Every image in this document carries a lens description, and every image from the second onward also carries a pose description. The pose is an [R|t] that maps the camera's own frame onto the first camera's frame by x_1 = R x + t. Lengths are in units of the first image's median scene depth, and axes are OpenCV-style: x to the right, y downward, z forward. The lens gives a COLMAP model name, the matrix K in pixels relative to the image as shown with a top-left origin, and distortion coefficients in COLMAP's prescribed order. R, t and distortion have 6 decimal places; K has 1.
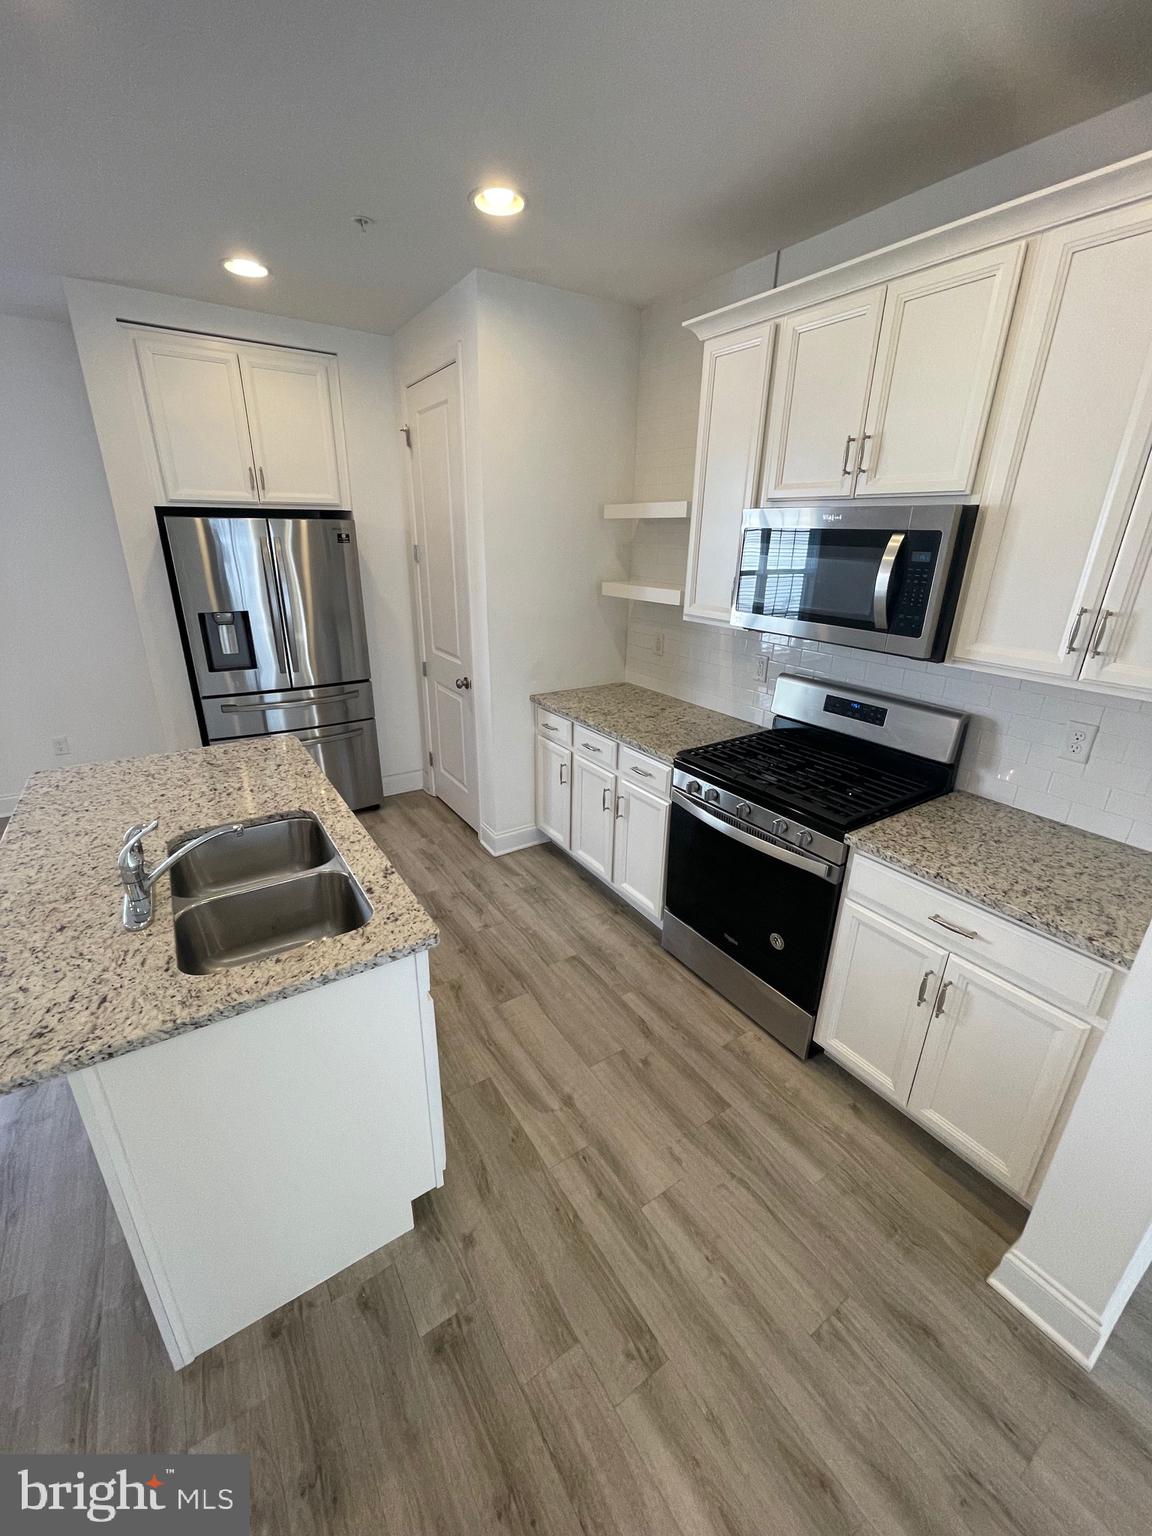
lens RADIAL K [[620.2, 0, 576.0], [0, 620.2, 768.0], [0, 0, 1]] dist [-0.004722, -0.000034]
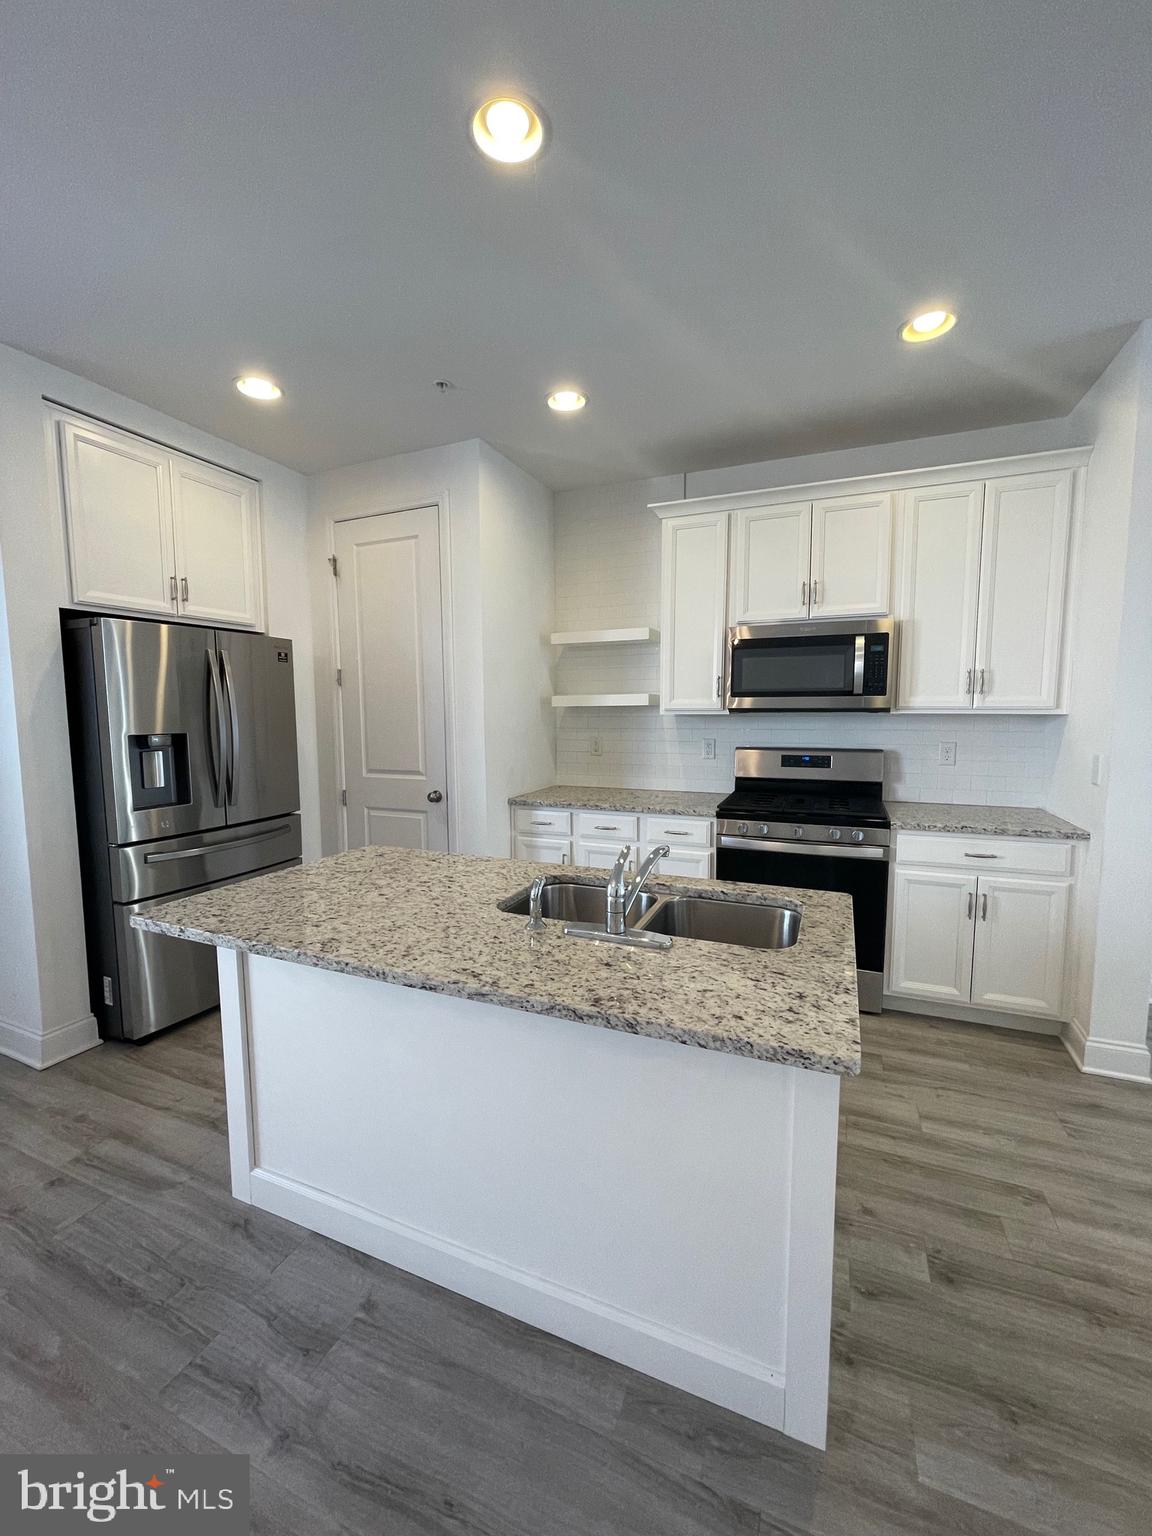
lens RADIAL K [[620.2, 0, 576.0], [0, 620.2, 768.0], [0, 0, 1]] dist [-0.004722, -0.000034]
pose [[0.831818, -0.073547, 0.550154, -0.881205], [0.214661, 0.956683, -0.196668, 0.099330], [-0.511859, 0.281688, 0.811574, 0.131579]]
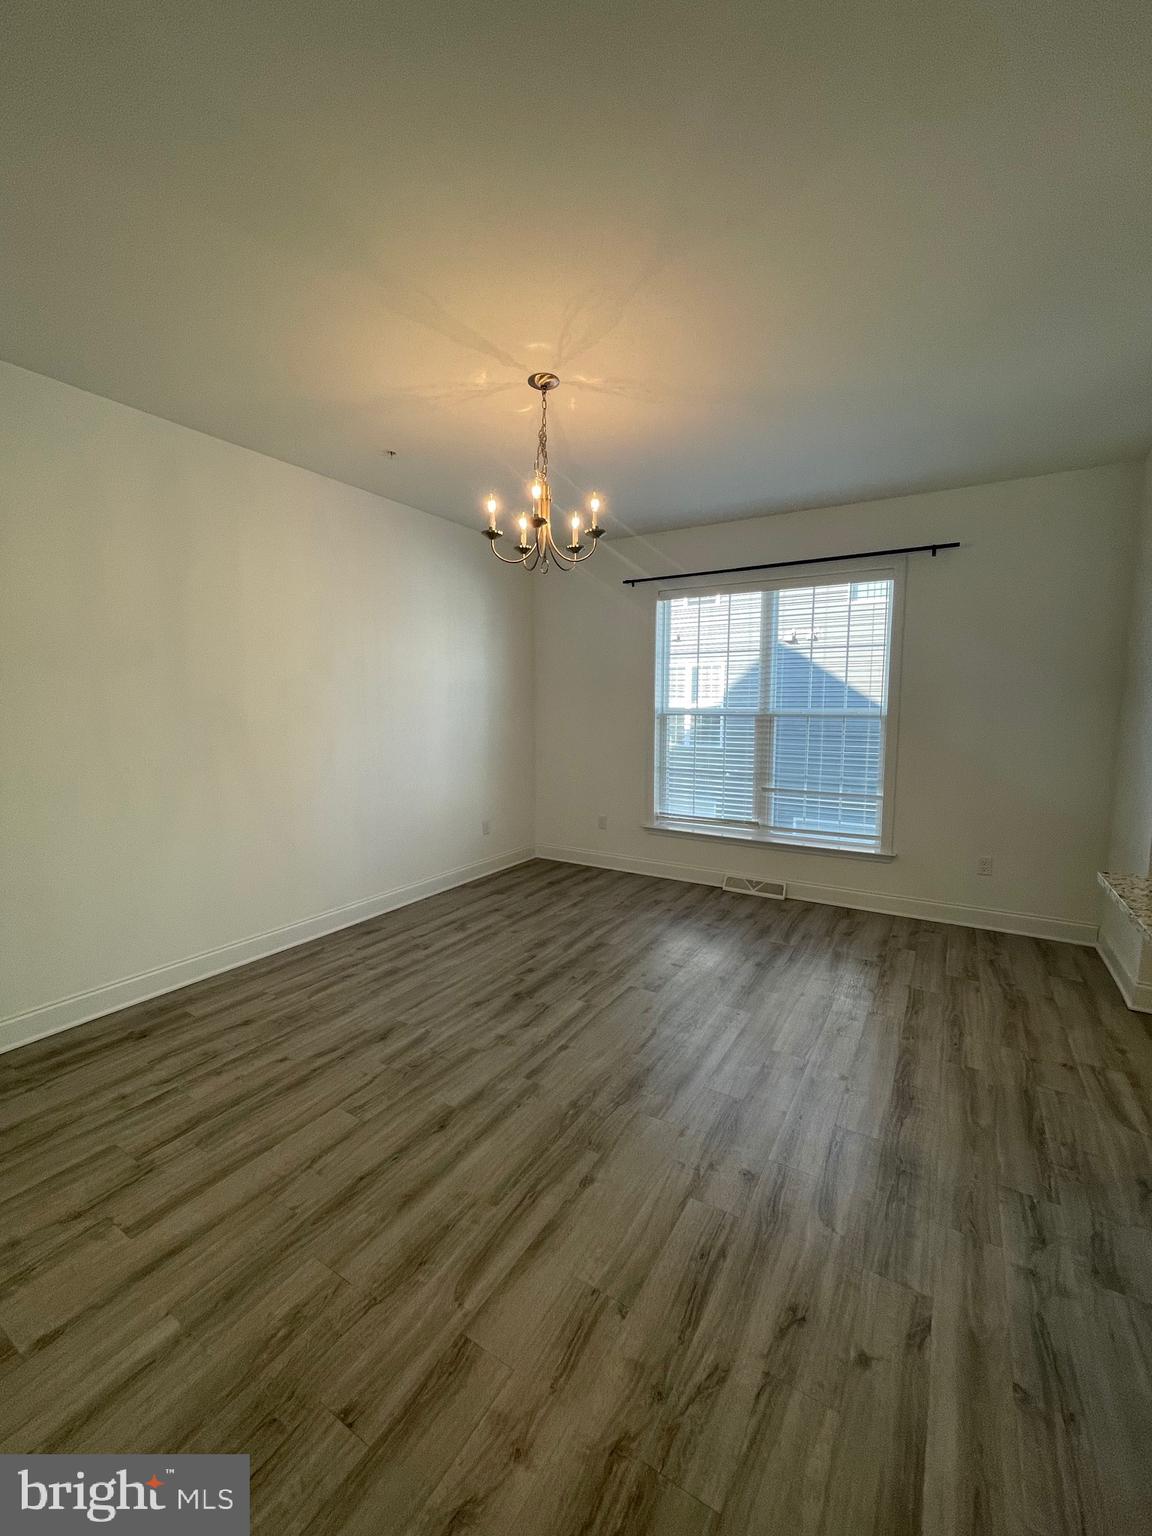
lens RADIAL K [[620.2, 0, 576.0], [0, 620.2, 768.0], [0, 0, 1]] dist [-0.004722, -0.000034]
pose [[0.430219, 0.079832, -0.899188, -0.444738], [-0.316228, 0.946294, -0.067286, 0.174592], [0.845524, 0.313296, 0.432359, -0.068104]]
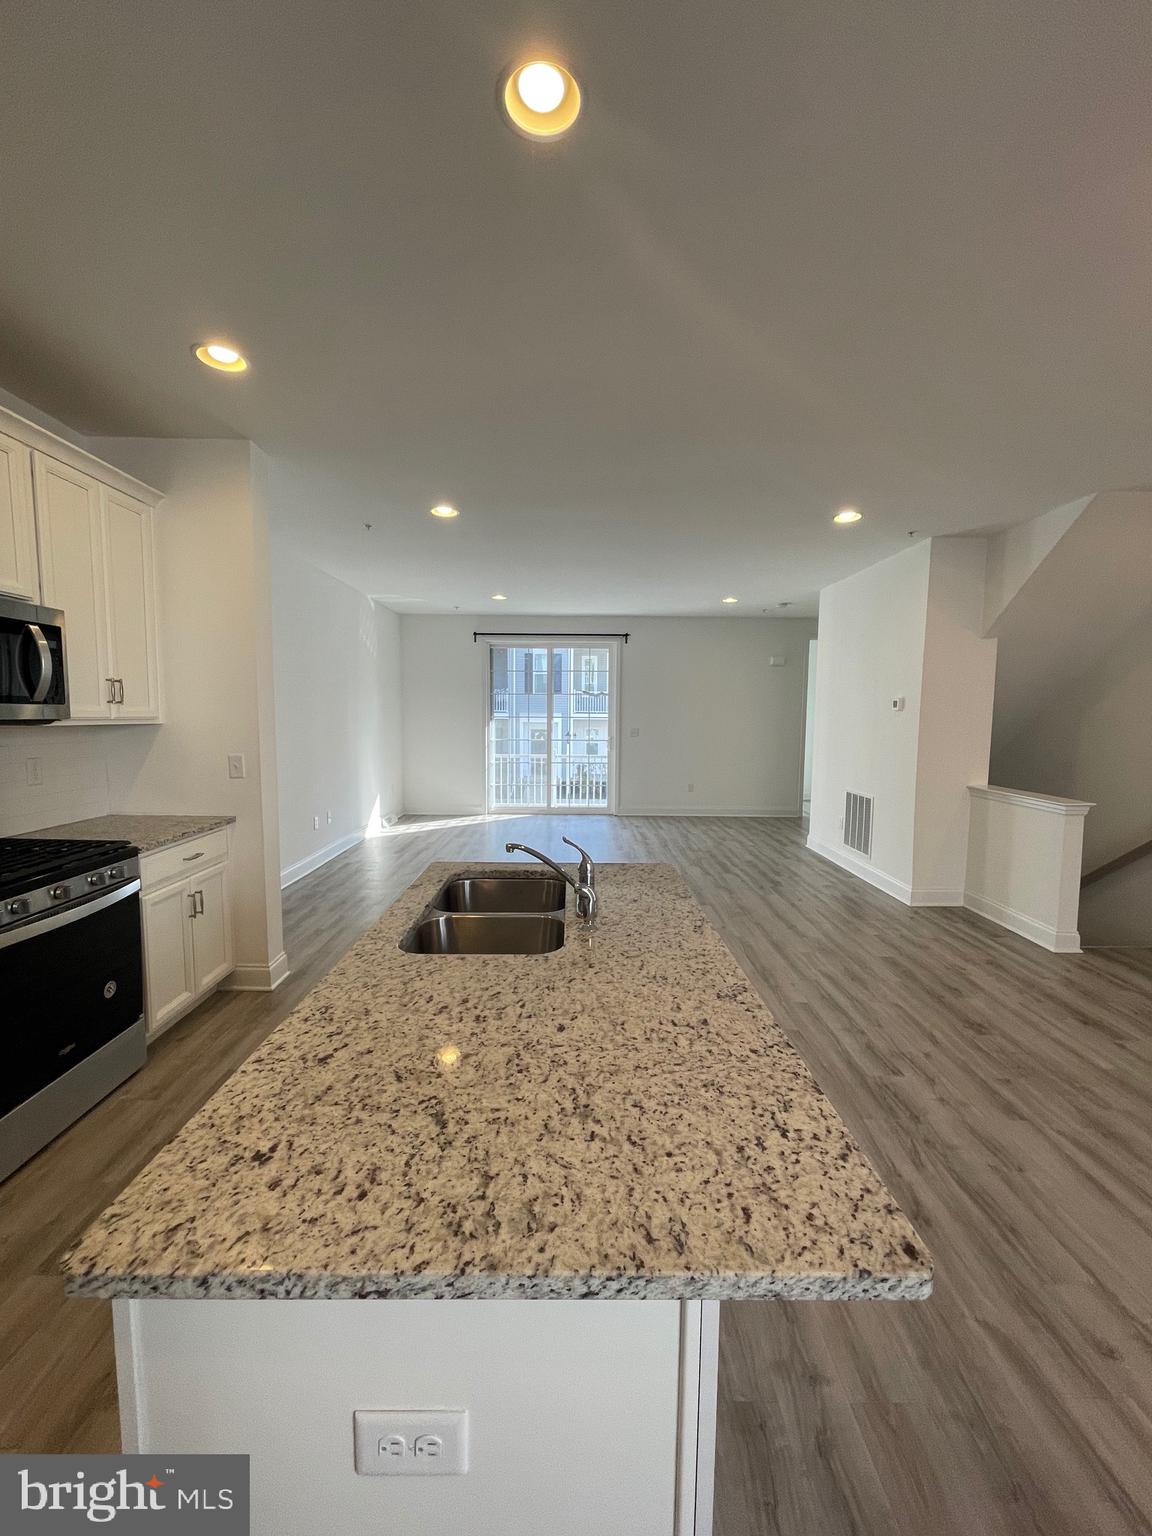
lens RADIAL K [[620.2, 0, 576.0], [0, 620.2, 768.0], [0, 0, 1]] dist [-0.004722, -0.000034]
pose [[-0.840352, -0.072681, 0.537147, -0.929584], [0.171043, 0.904782, 0.390018, -0.356412], [-0.514348, 0.419627, -0.747903, 1.271723]]
